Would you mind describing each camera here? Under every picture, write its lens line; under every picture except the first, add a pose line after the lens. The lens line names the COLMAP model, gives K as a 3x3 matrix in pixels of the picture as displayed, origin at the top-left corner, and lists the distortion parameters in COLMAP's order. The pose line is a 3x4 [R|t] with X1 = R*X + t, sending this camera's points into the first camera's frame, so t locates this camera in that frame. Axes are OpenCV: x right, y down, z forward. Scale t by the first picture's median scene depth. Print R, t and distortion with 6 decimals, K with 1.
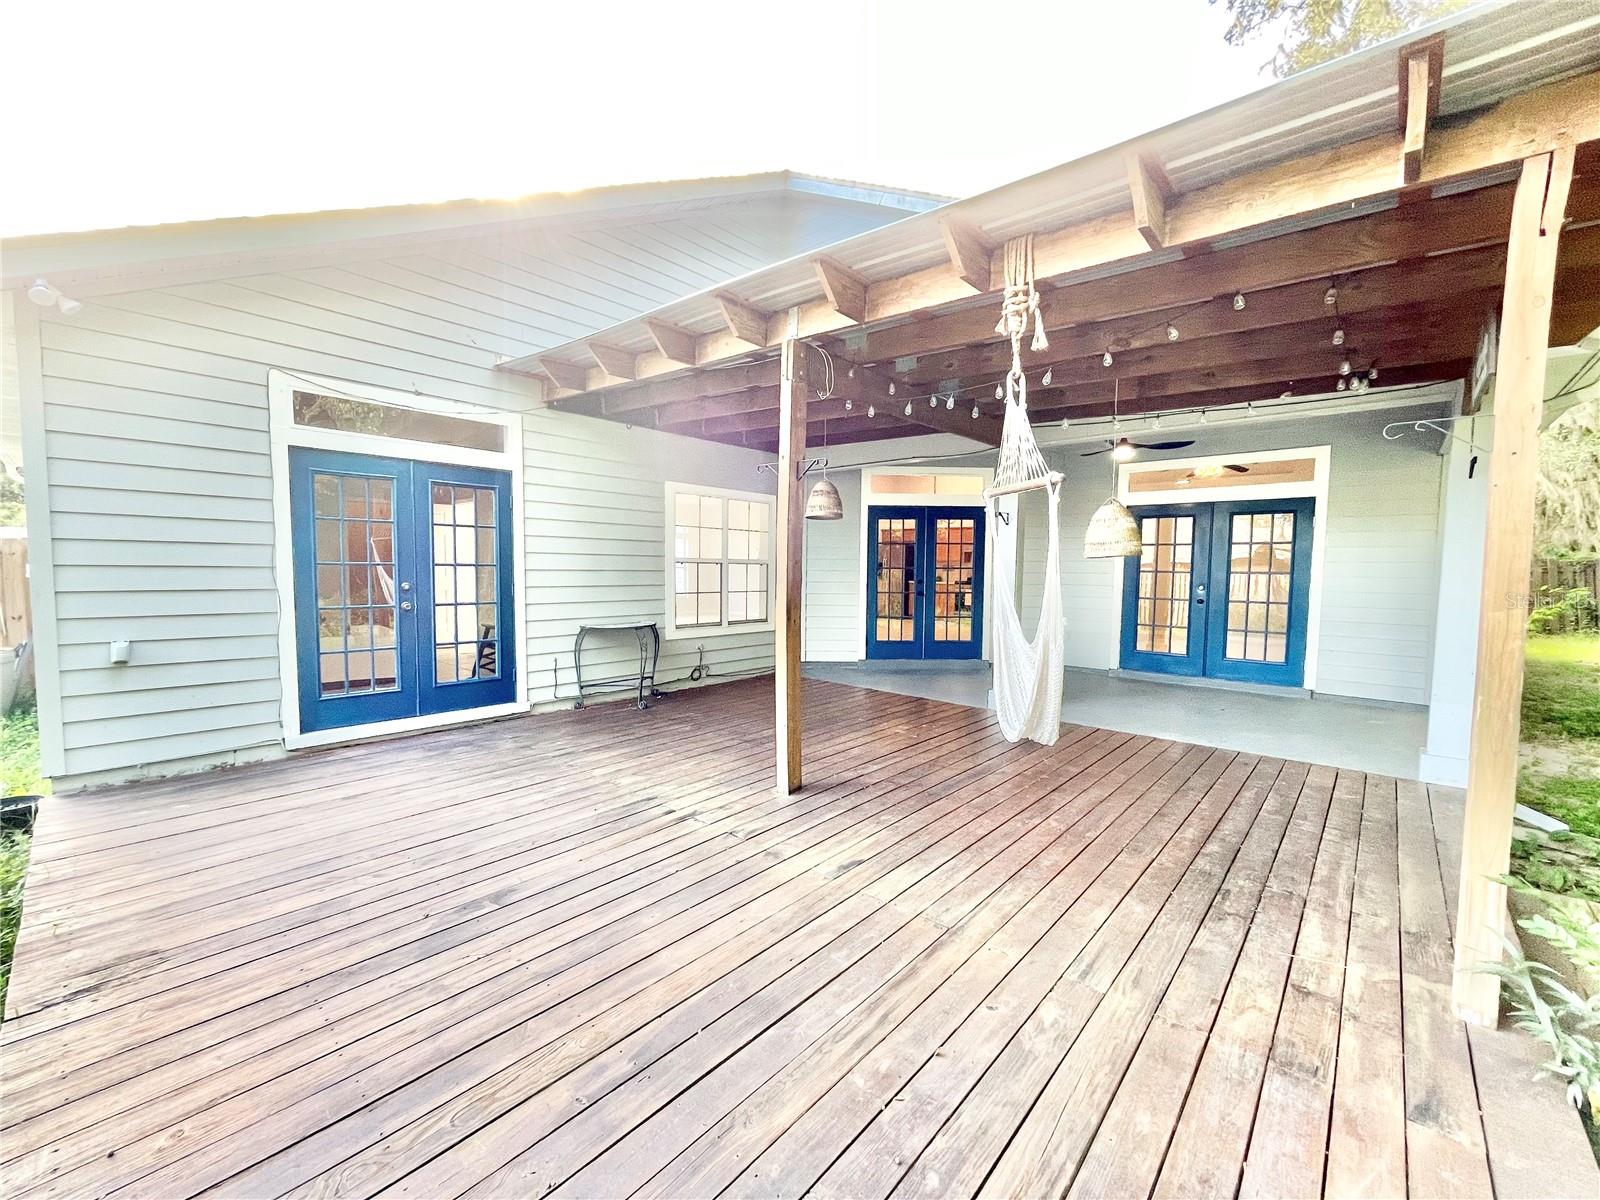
lens RADIAL K [[643.2, 0, 799.9], [0, 643.2, 608.6], [0, 0, 1]] dist [0.001873, -0.000088]
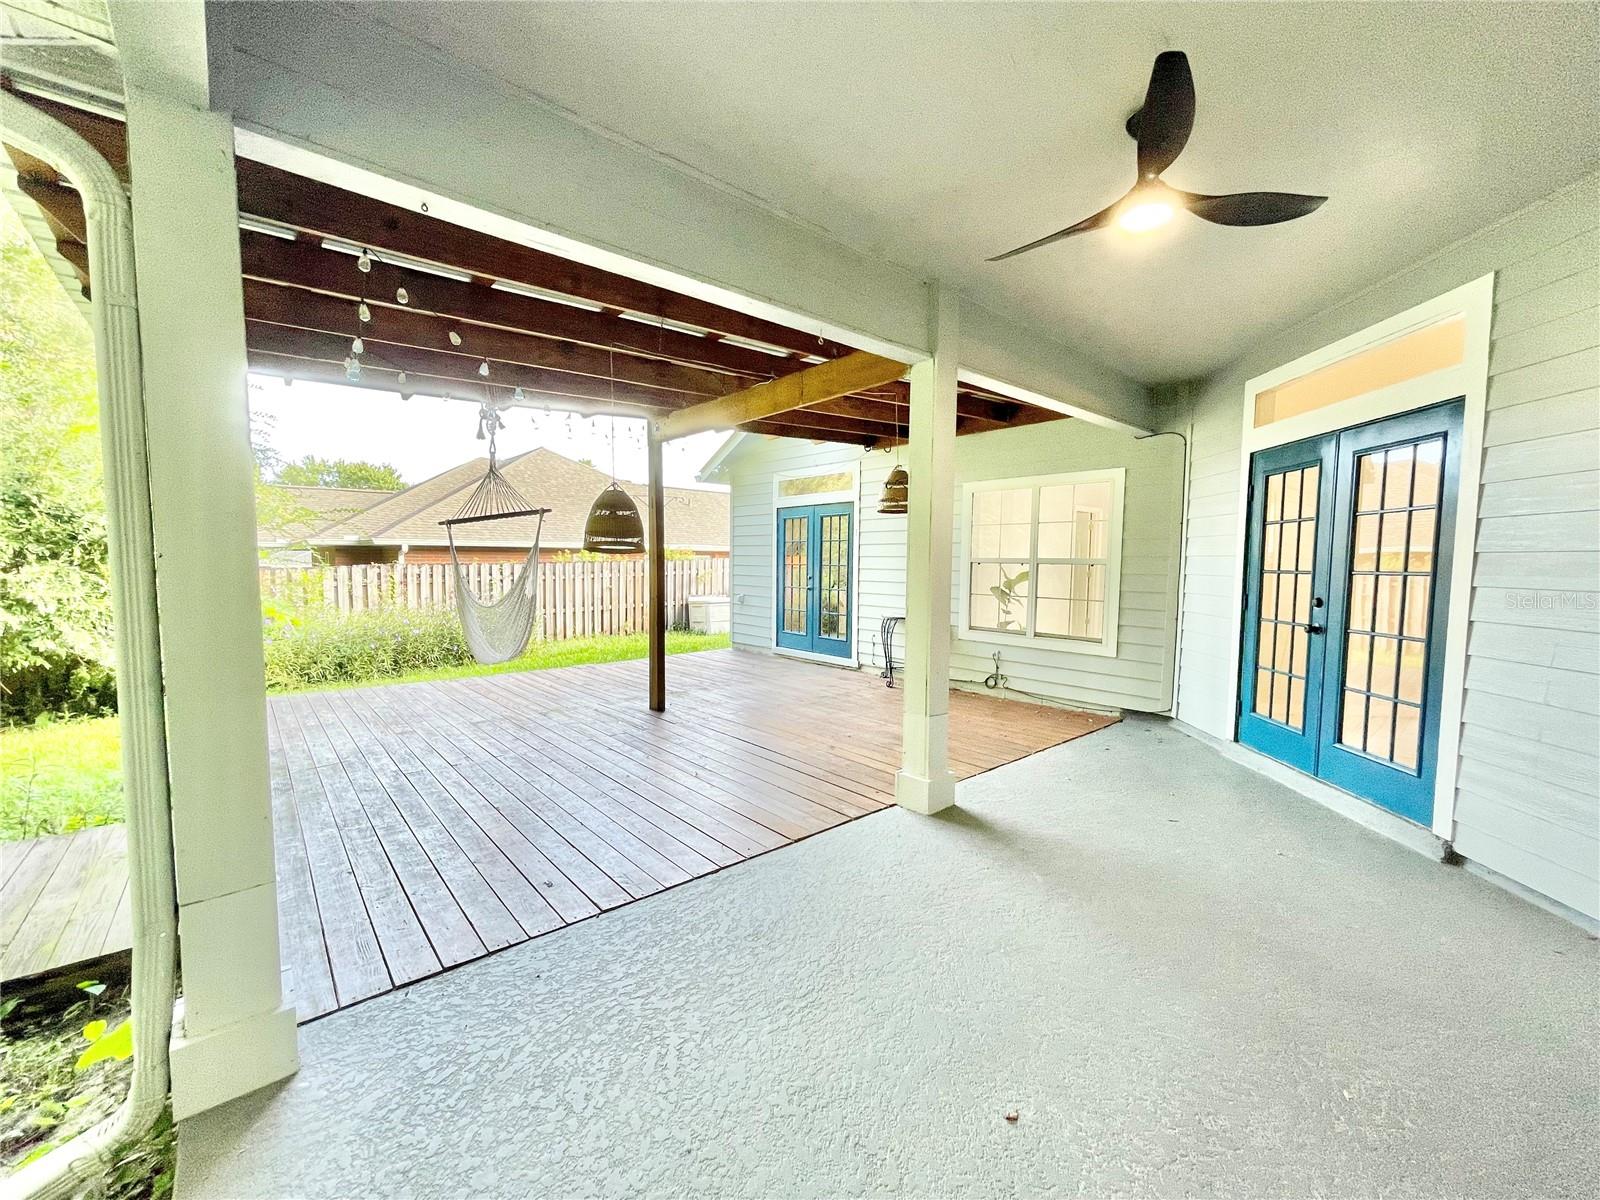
lens RADIAL K [[643.2, 0, 798.8], [0, 643.2, 598.0], [0, 0, 1]] dist [0.001873, -0.000088]
pose [[-0.126266, 0.057581, -0.990324, 0.791709], [-0.059283, 0.996092, 0.065475, -0.063710], [0.990223, 0.066977, -0.122359, 0.829230]]
